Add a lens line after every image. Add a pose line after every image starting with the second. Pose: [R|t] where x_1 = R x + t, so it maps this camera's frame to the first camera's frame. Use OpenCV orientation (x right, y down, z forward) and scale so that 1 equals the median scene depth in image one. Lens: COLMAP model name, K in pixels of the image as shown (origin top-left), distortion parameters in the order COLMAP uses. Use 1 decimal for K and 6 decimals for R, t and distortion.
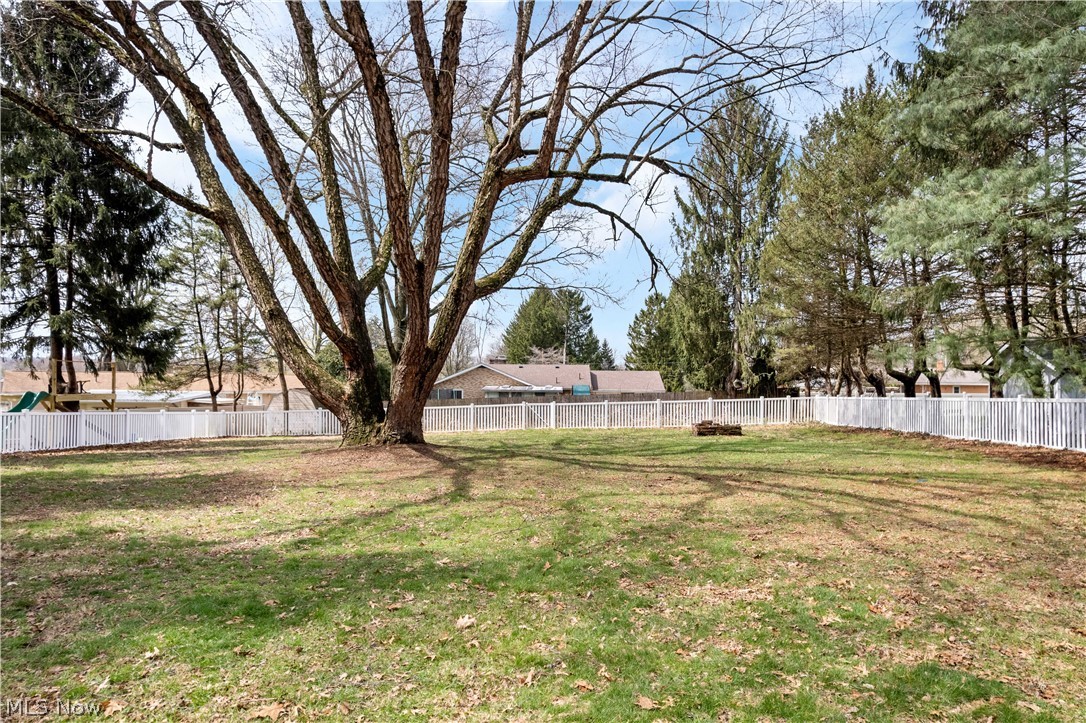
lens RADIAL K [[722.2, 0, 550.8], [0, 722.2, 368.5], [0, 0, 1]] dist [-0.078543, 0.080098]
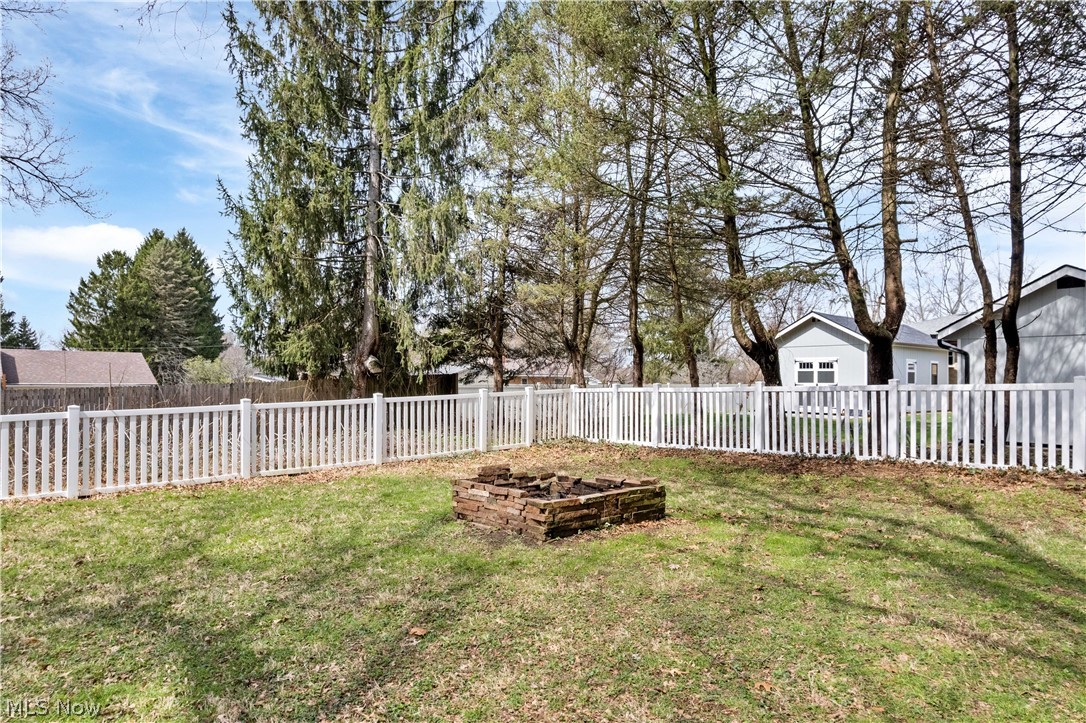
lens RADIAL K [[722.2, 0, 550.8], [0, 722.2, 368.5], [0, 0, 1]] dist [-0.078543, 0.080098]
pose [[0.752255, 0.007608, 0.658828, 0.016465], [-0.009672, 0.999953, -0.000504, 0.014375], [-0.658801, -0.005993, 0.752293, 0.349367]]
